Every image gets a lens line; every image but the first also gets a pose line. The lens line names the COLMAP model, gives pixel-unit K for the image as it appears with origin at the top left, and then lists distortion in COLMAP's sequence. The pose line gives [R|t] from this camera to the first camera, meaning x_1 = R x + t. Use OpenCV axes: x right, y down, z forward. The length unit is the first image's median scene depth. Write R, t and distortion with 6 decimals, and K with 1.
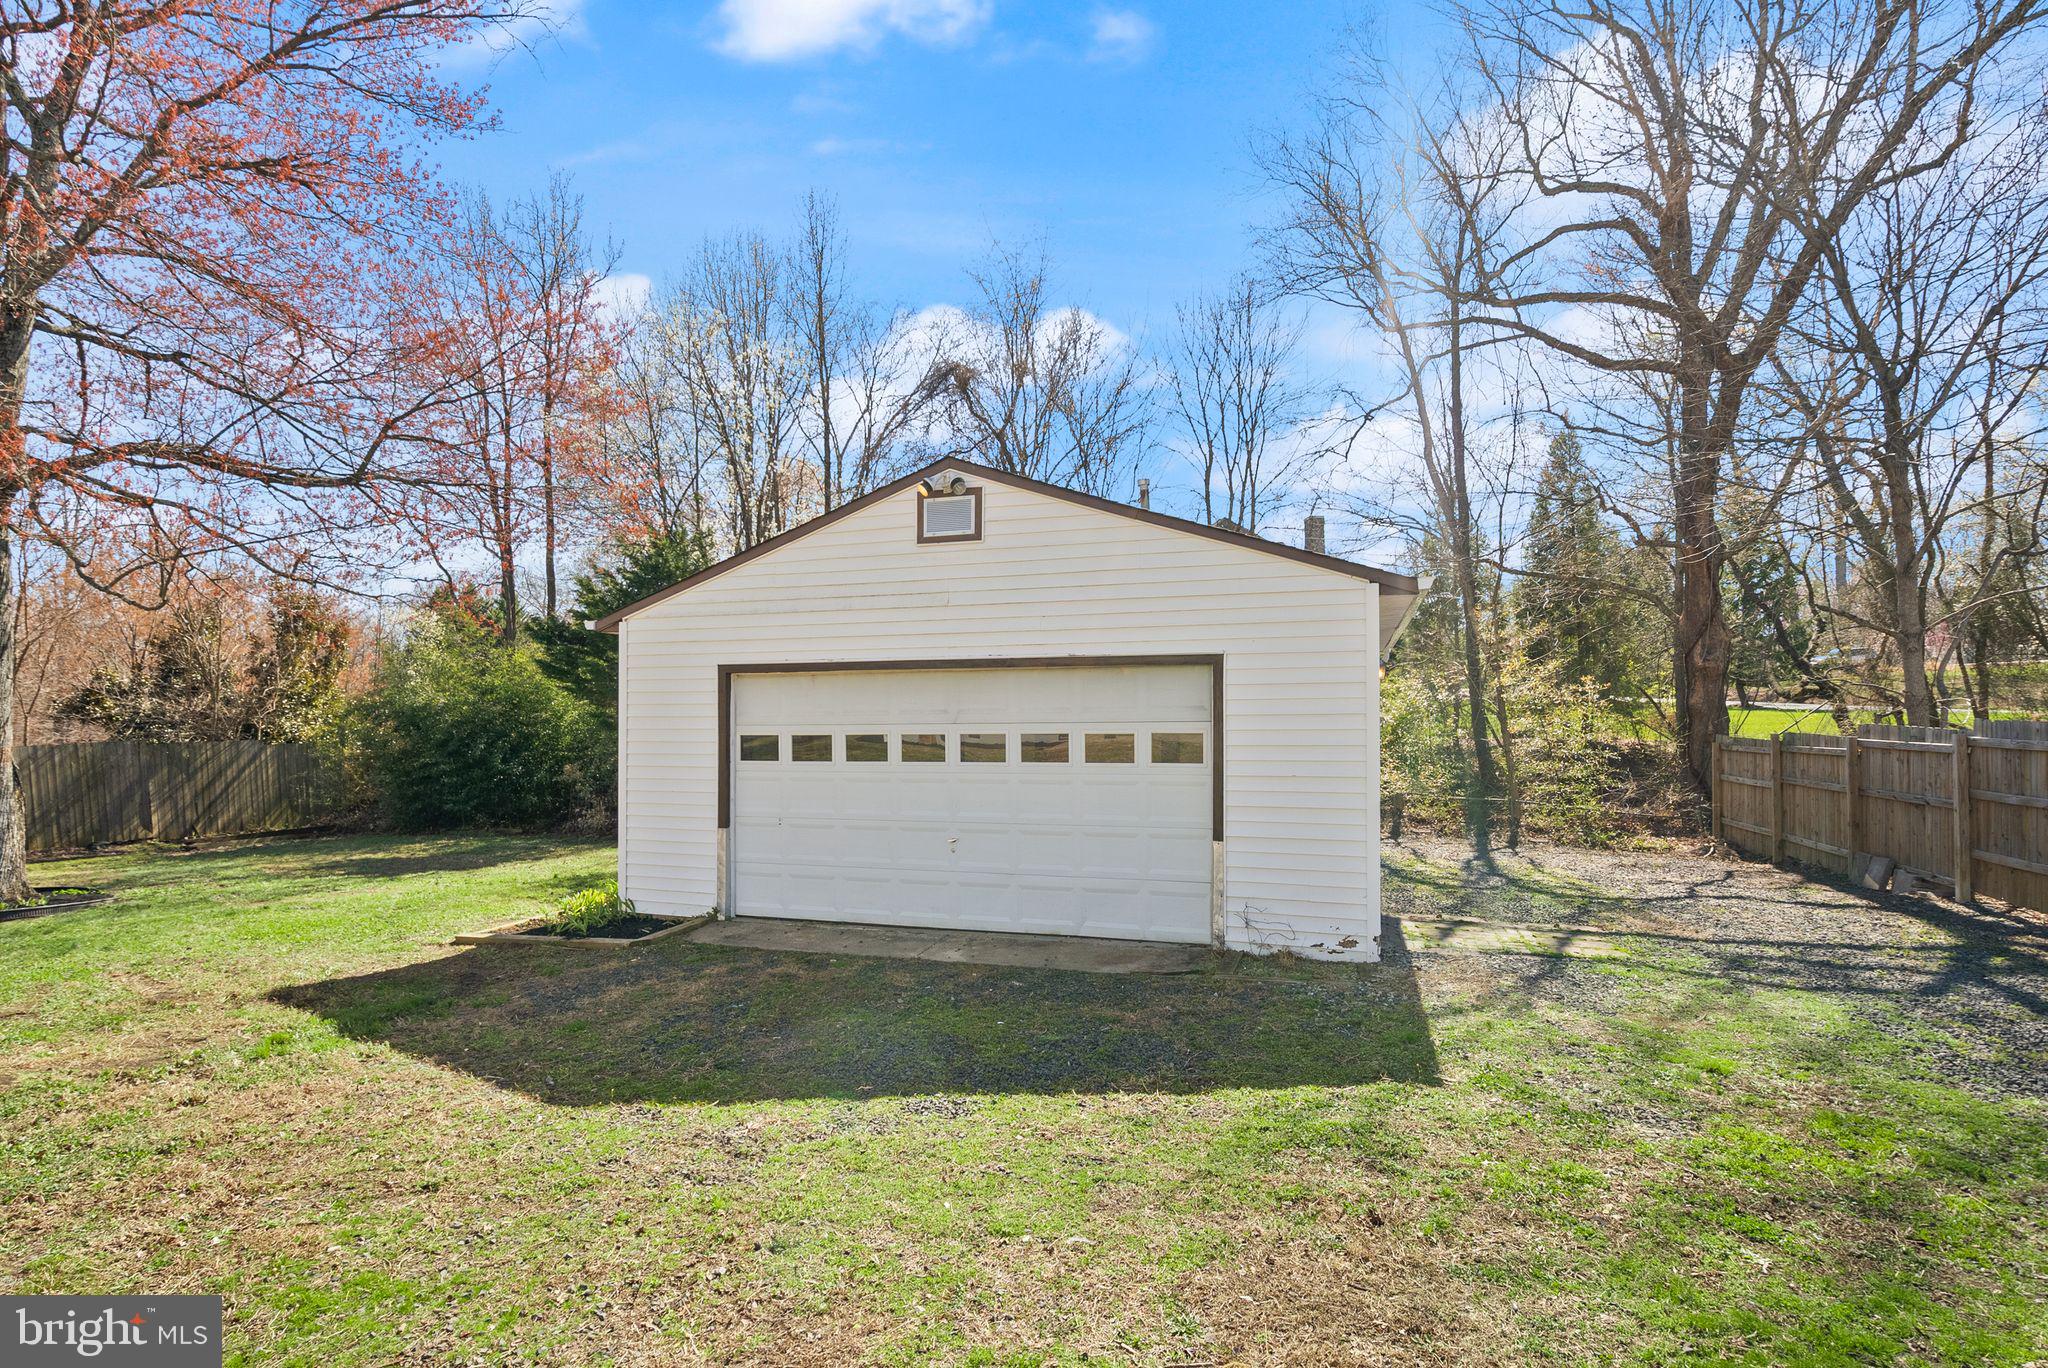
lens RADIAL K [[971.6, 0, 1032.1], [0, 971.6, 686.9], [0, 0, 1]] dist [-0.003373, 0.002171]
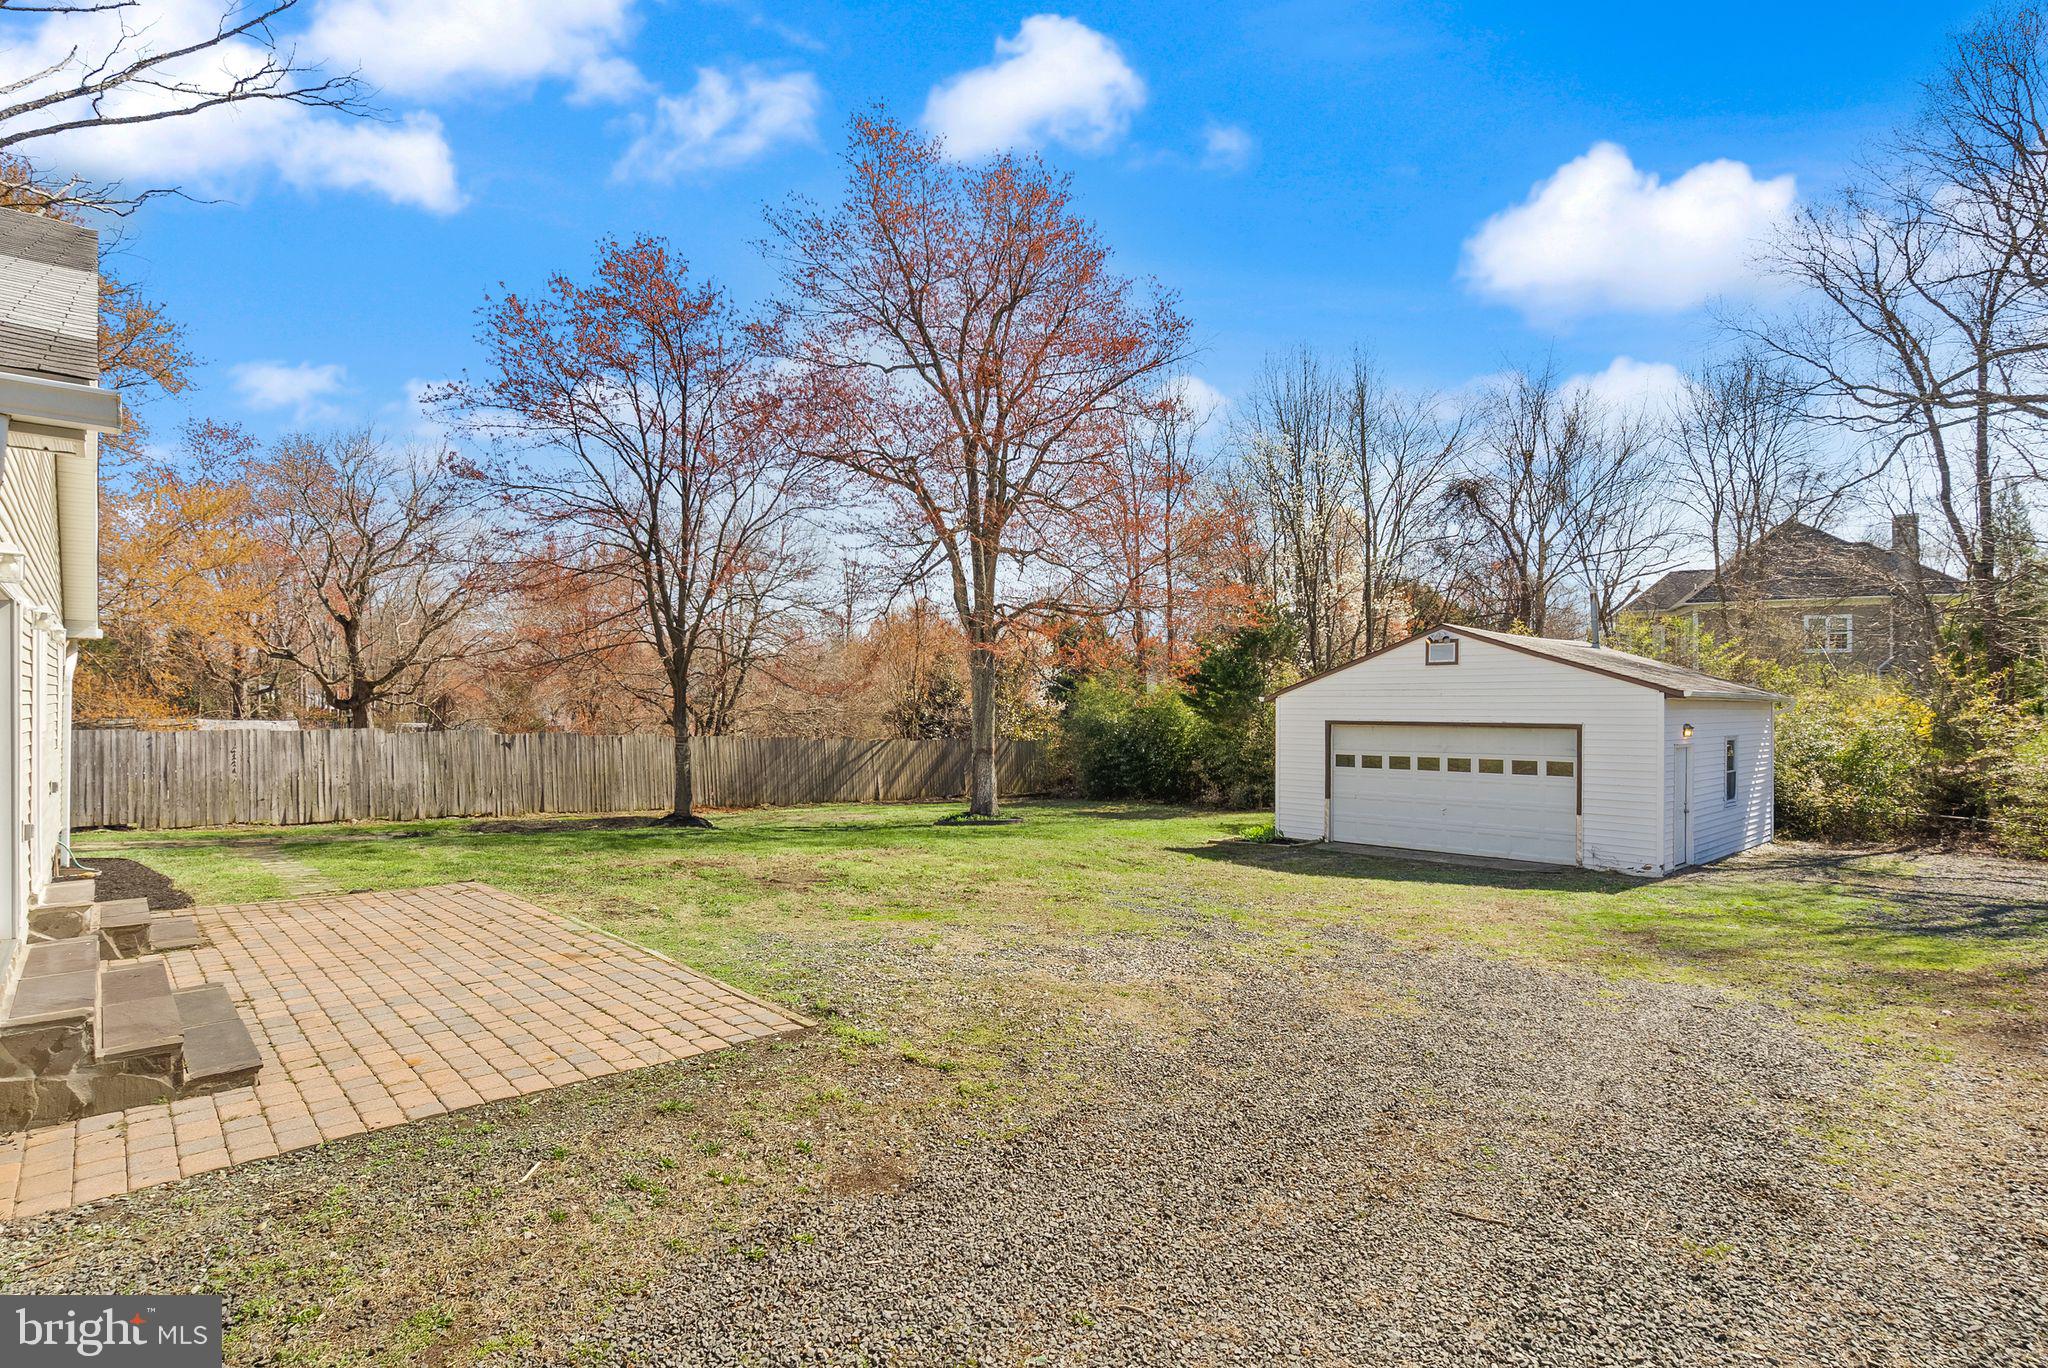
lens RADIAL K [[971.6, 0, 1051.7], [0, 971.6, 712.1], [0, 0, 1]] dist [-0.003373, 0.002171]
pose [[0.873131, 0.008639, -0.487410, 0.187675], [0.006100, 0.999571, 0.028645, -0.107536], [0.487448, -0.027985, 0.872703, -1.148464]]
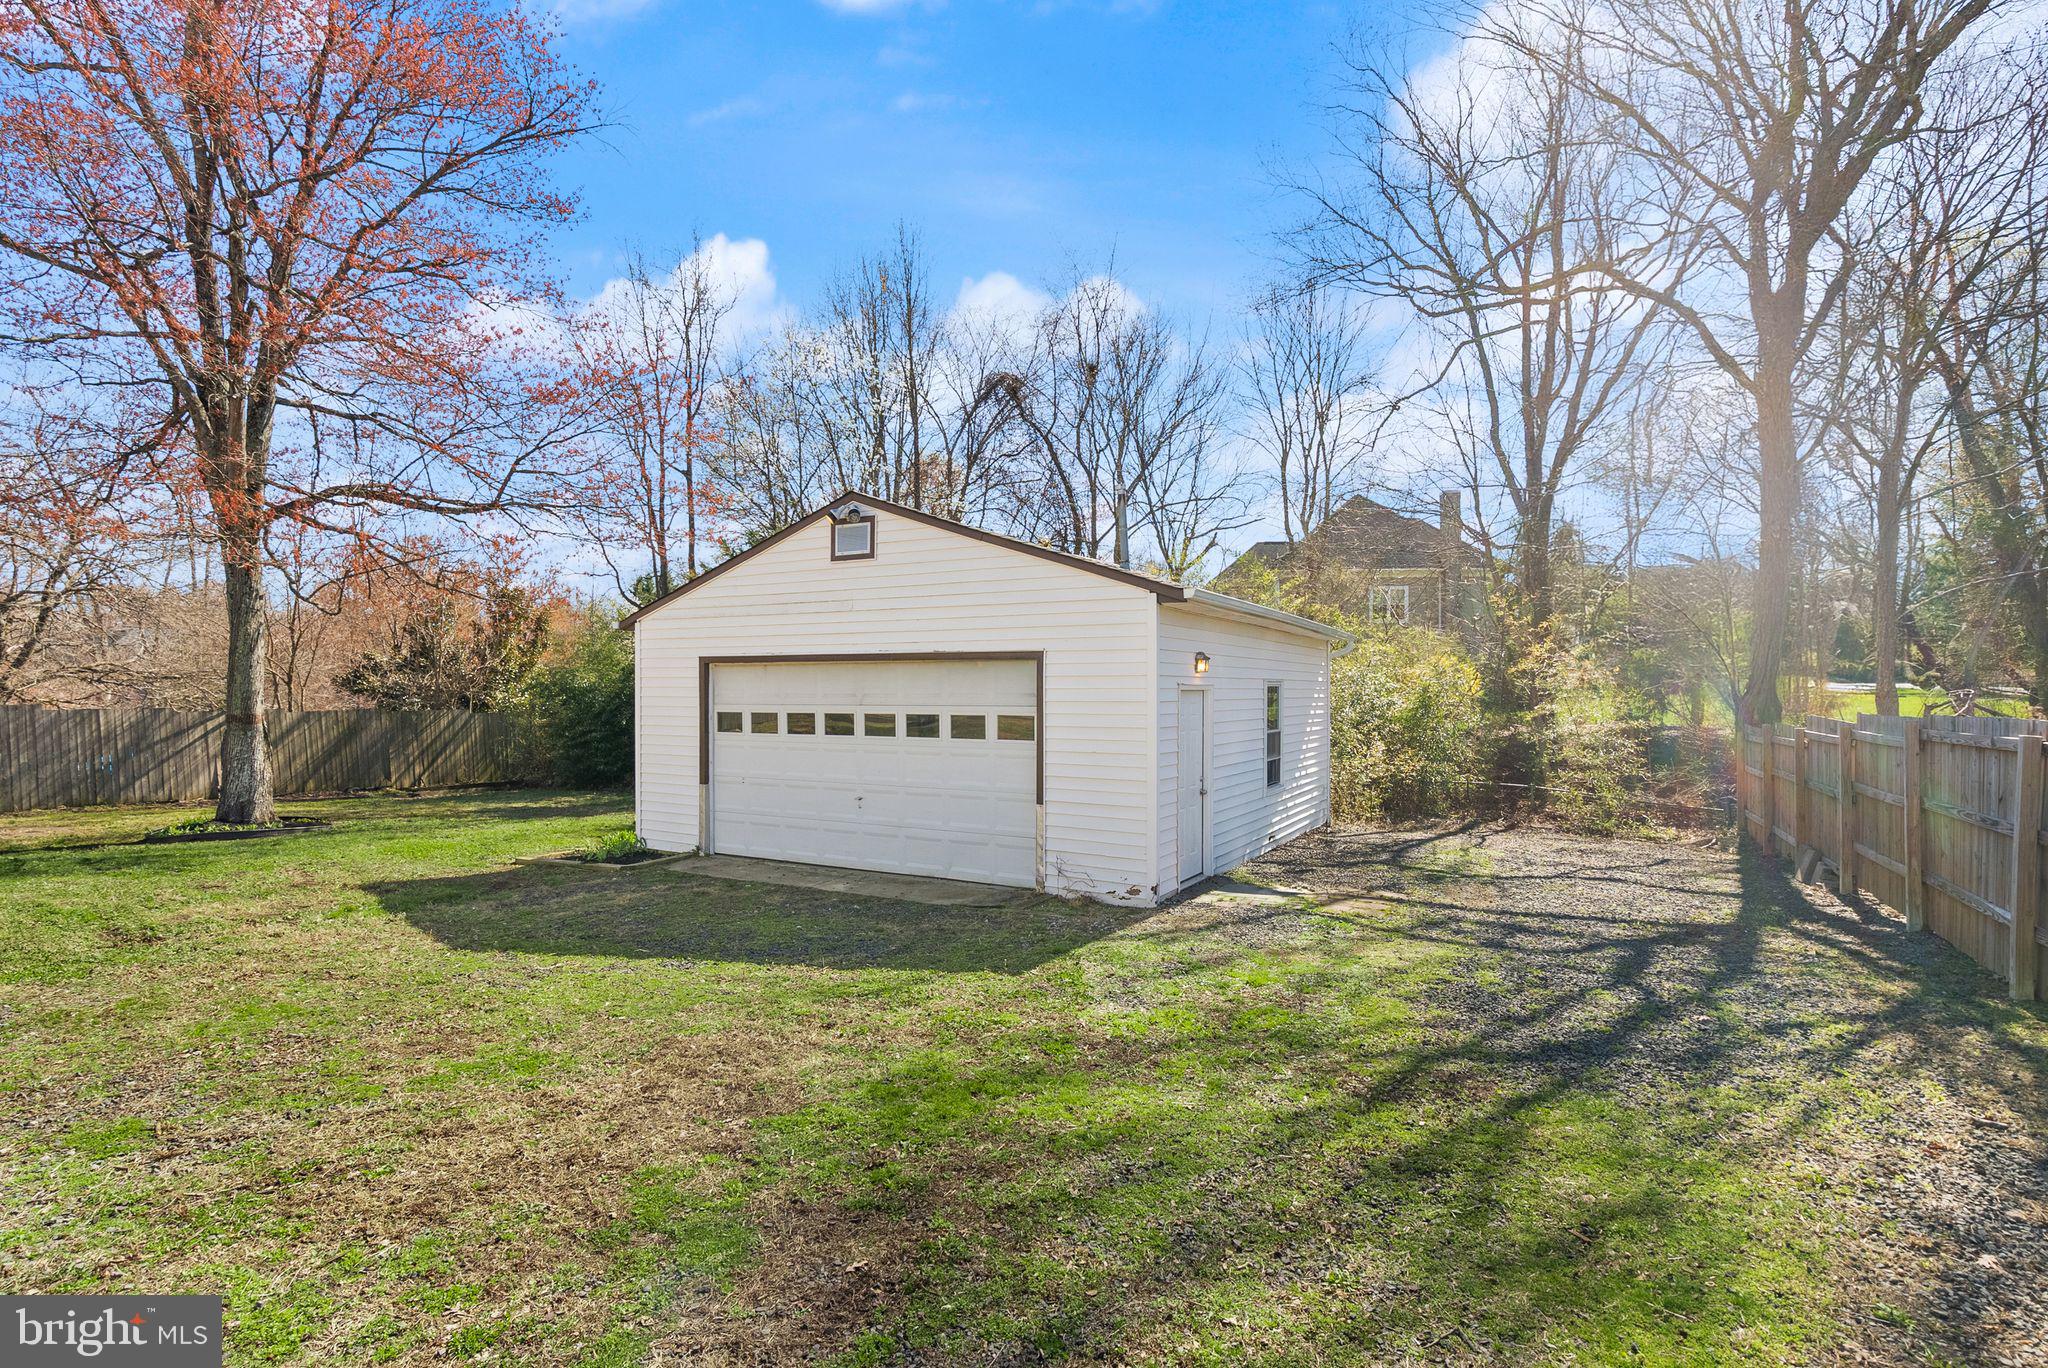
lens RADIAL K [[971.6, 0, 1018.0], [0, 971.6, 676.4], [0, 0, 1]] dist [-0.003373, 0.002171]
pose [[0.980072, 0.006722, -0.198530, 0.352435], [-0.004306, 0.999911, 0.012598, -0.014805], [0.198598, -0.011492, 0.980014, -0.174069]]
